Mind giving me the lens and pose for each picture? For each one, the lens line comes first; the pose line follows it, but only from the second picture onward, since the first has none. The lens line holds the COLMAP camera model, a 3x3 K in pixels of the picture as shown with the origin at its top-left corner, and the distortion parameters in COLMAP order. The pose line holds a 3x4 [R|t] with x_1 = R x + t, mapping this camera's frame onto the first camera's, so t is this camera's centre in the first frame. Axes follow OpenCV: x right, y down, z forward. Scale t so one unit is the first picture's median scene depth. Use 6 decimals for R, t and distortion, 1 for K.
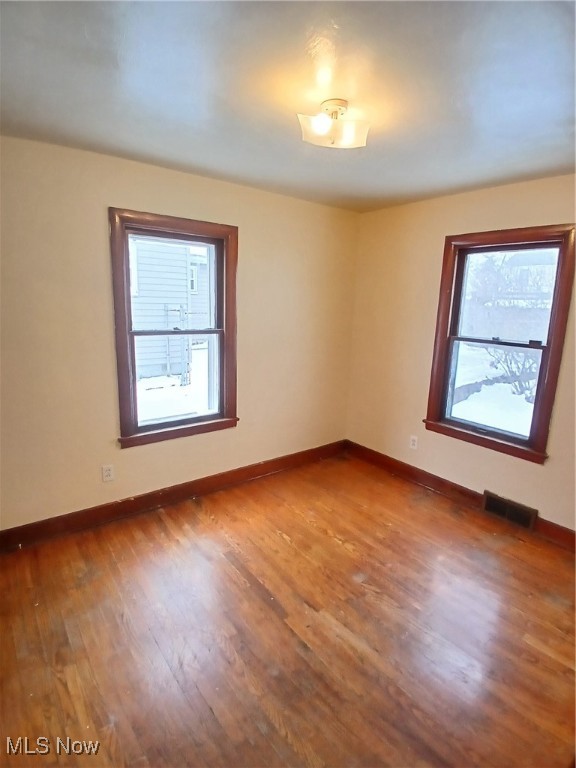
lens RADIAL K [[403.0, 0, 283.3], [0, 403.0, 380.4], [0, 0, 1]] dist [-0.001333, -0.000754]
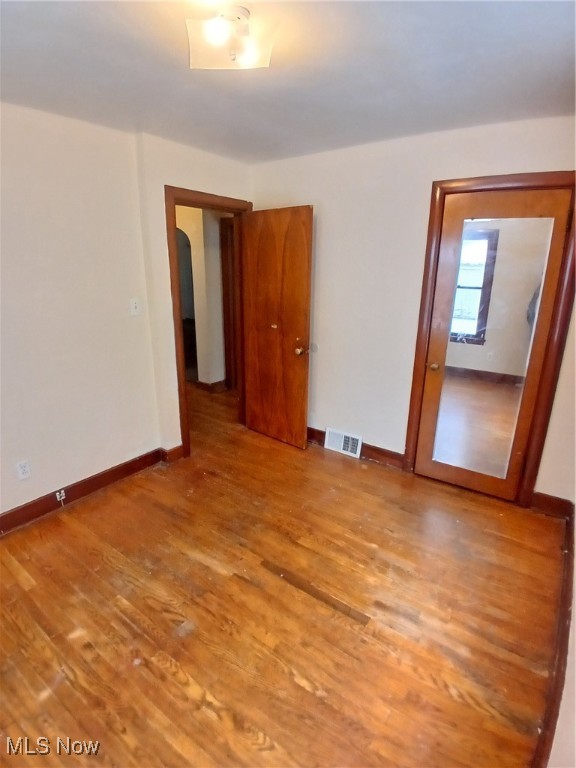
lens RADIAL K [[403.0, 0, 283.3], [0, 403.0, 380.4], [0, 0, 1]] dist [-0.001333, -0.000754]
pose [[-0.958245, 0.036590, -0.283597, 0.208886], [-0.097237, 0.890980, 0.443509, -0.286576], [0.268908, 0.452566, -0.850219, 1.474658]]
